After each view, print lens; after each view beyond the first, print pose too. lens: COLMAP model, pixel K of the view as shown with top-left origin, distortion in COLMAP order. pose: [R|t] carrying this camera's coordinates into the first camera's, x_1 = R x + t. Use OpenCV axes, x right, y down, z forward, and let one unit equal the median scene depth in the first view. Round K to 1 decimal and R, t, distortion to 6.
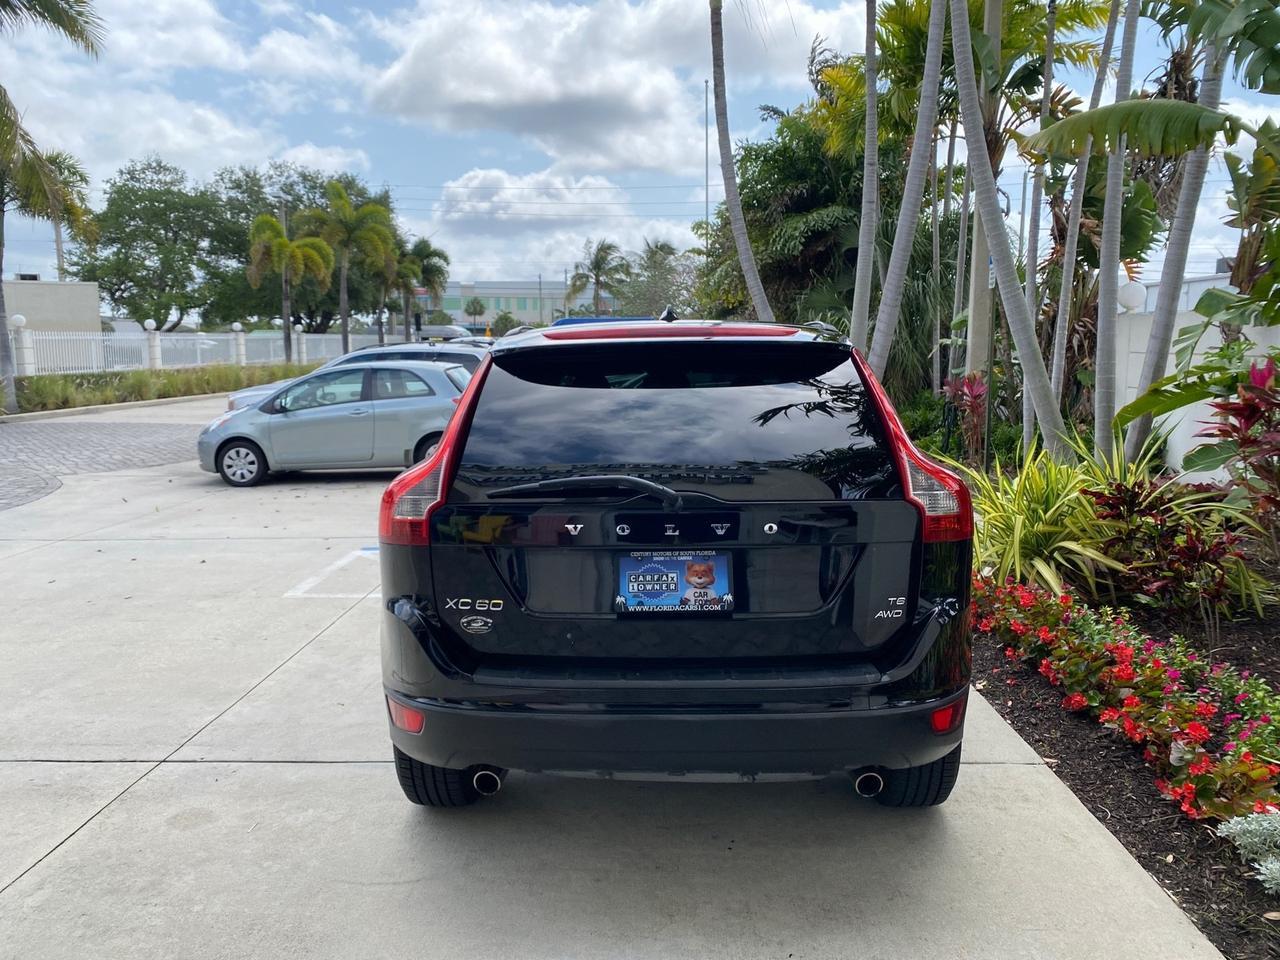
lens RADIAL K [[982.2, 0, 631.8], [0, 982.2, 471.7], [0, 0, 1]] dist [0.026359, -0.030693]
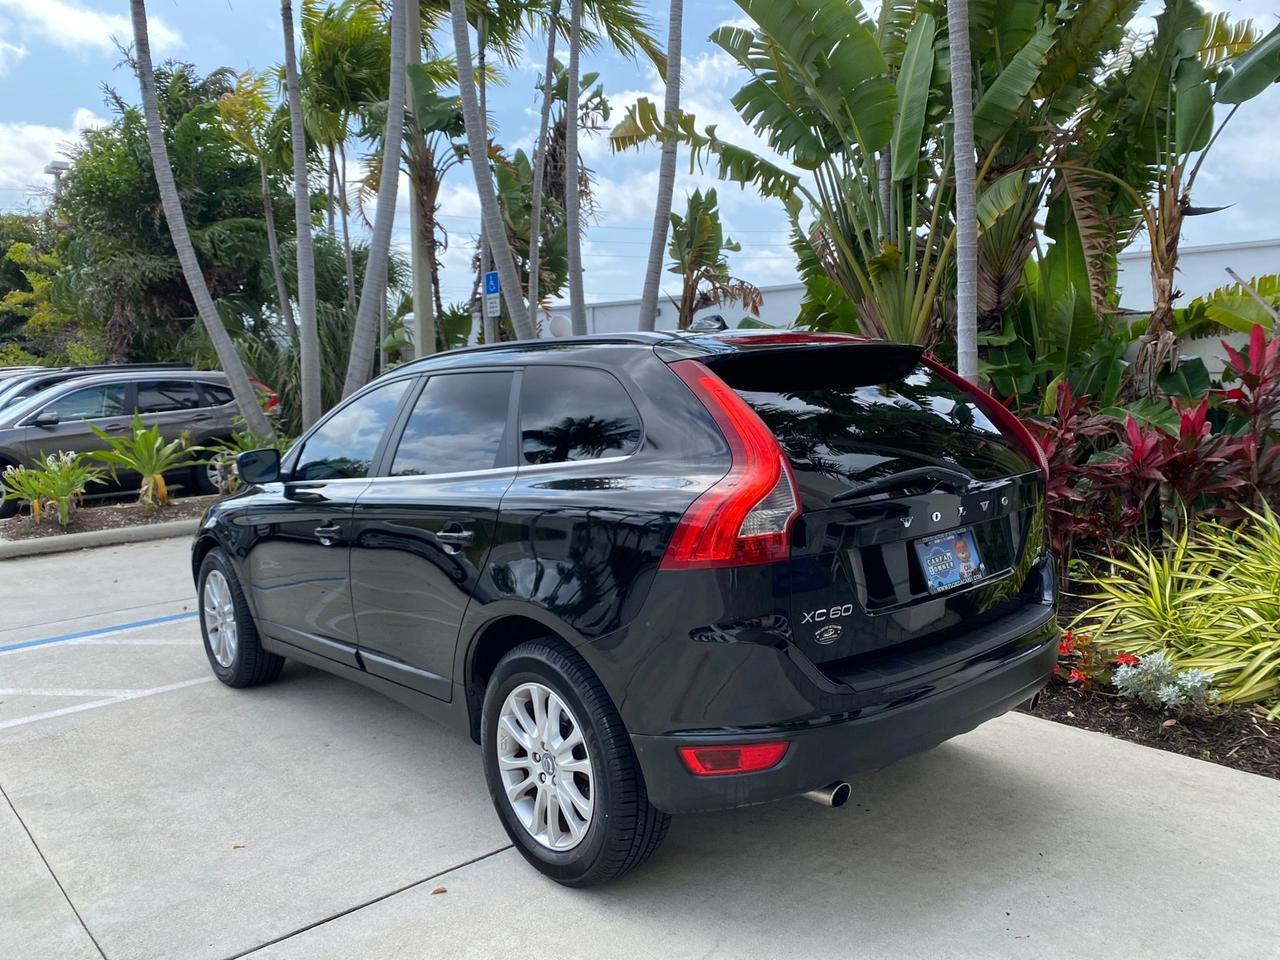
lens RADIAL K [[982.2, 0, 646.1], [0, 982.2, 481.1], [0, 0, 1]] dist [0.026359, -0.030693]
pose [[0.733442, -0.085418, 0.674364, -0.430721], [0.101825, 0.994686, 0.015247, -0.012551], [-0.672082, 0.057484, 0.738242, 0.185621]]
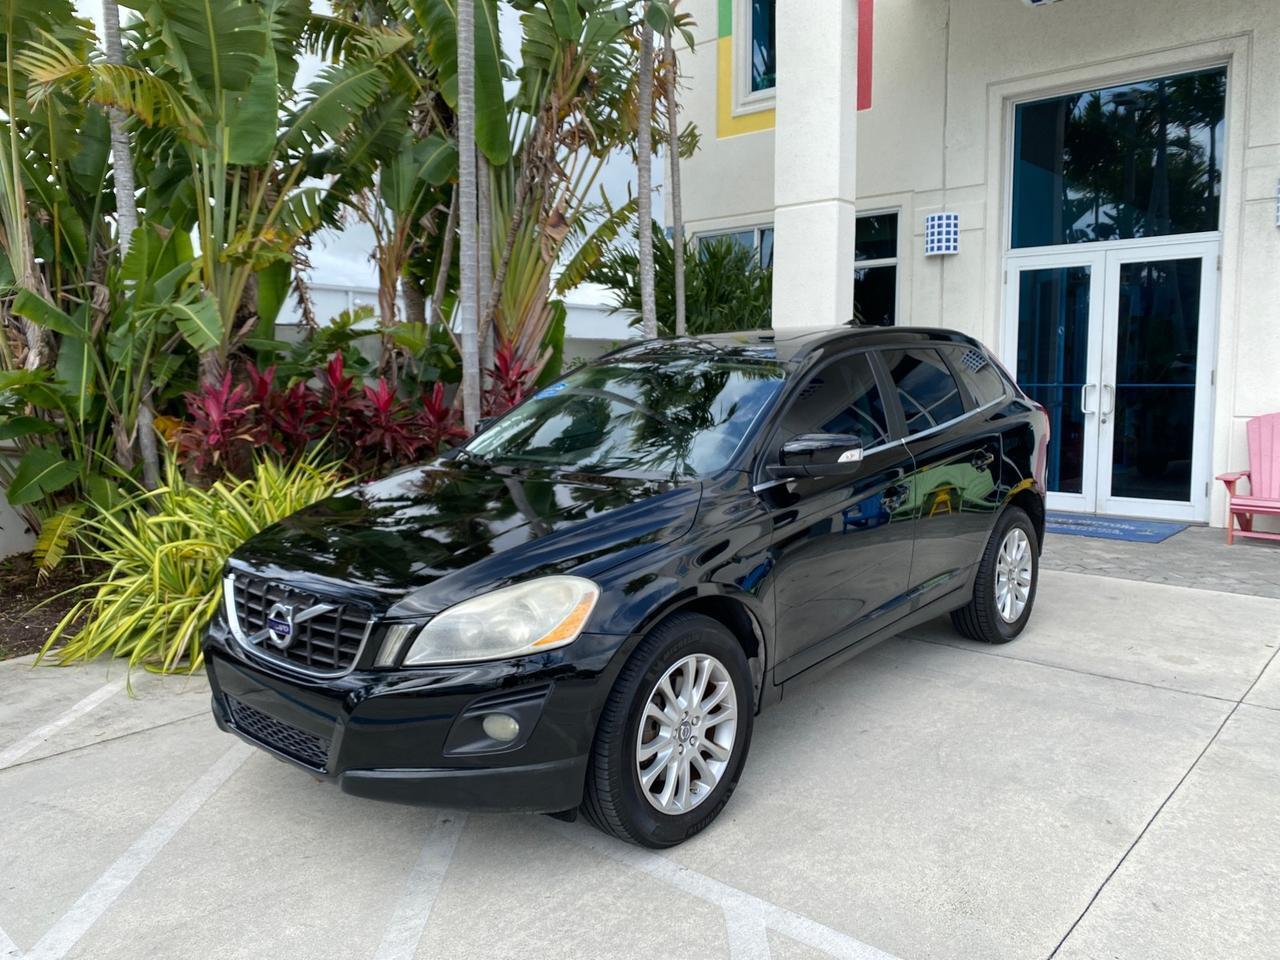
lens RADIAL K [[982.2, 0, 632.7], [0, 982.2, 478.8], [0, 0, 1]] dist [0.026359, -0.030693]
pose [[-0.766956, -0.056024, 0.639249, -0.440960], [0.097888, 0.974309, 0.202832, -0.167899], [-0.634189, 0.218138, -0.741768, 1.501452]]
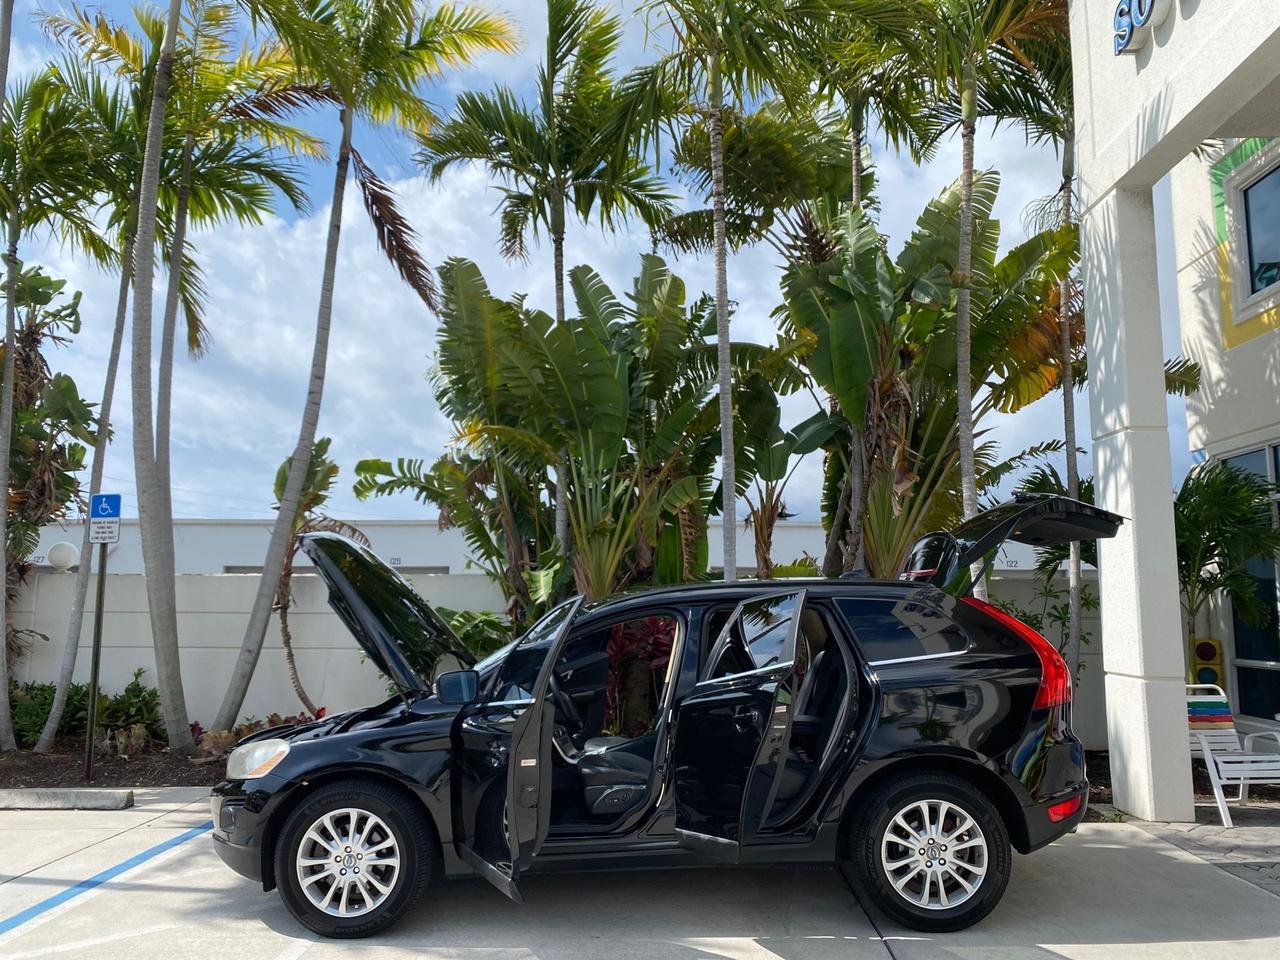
lens RADIAL K [[982.2, 0, 639.2], [0, 982.2, 468.8], [0, 0, 1]] dist [0.026359, -0.030693]
pose [[-0.002475, 0.145275, 0.989388, -0.992183], [0.128806, 0.981196, -0.143750, -0.088820], [-0.991667, 0.127083, -0.021141, 0.838213]]
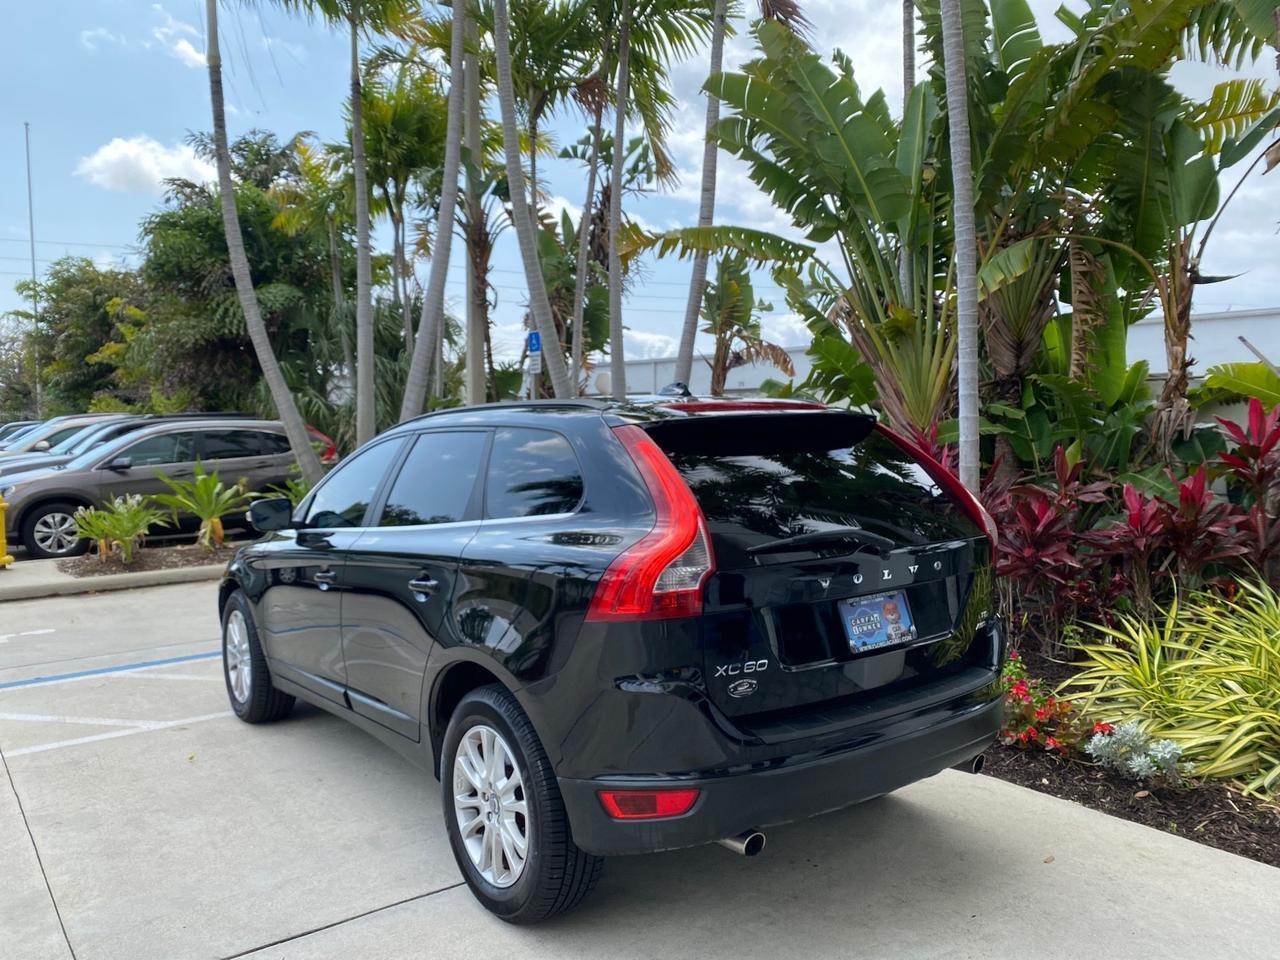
lens RADIAL K [[982.2, 0, 640.0], [0, 982.2, 482.8], [0, 0, 1]] dist [0.026359, -0.030693]
pose [[0.784443, -0.034808, 0.619223, -0.401241], [0.078565, 0.995958, -0.043542, -0.009269], [-0.615205, 0.082806, 0.784007, 0.116480]]
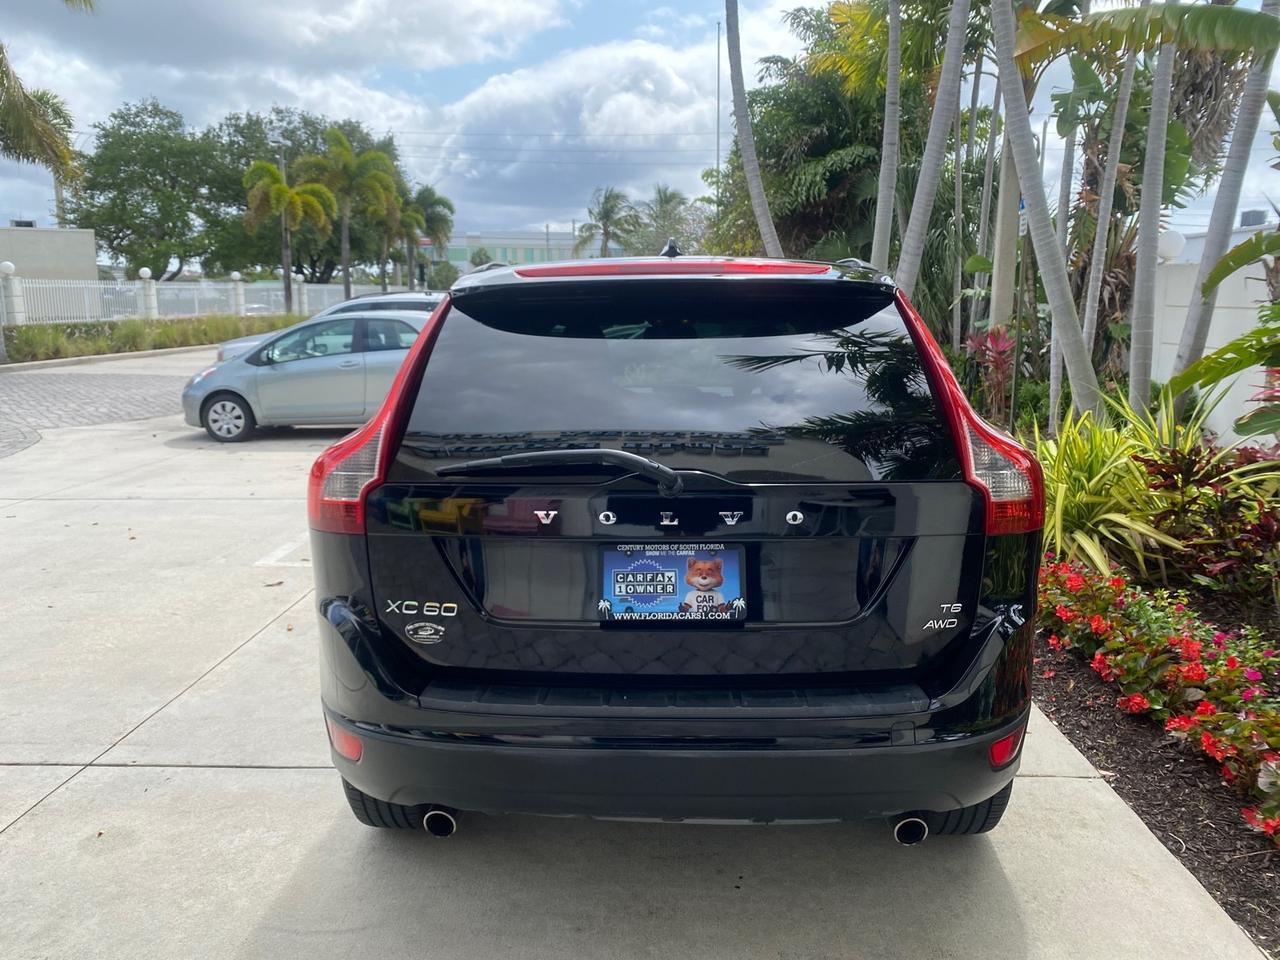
lens RADIAL K [[982.2, 0, 636.4], [0, 982.2, 474.0], [0, 0, 1]] dist [0.026359, -0.030693]
pose [[0.999975, 0.006379, -0.003145, 0.007466], [-0.006218, 0.998796, 0.048657, -0.006487], [0.003451, -0.048637, 0.998811, 0.095546]]
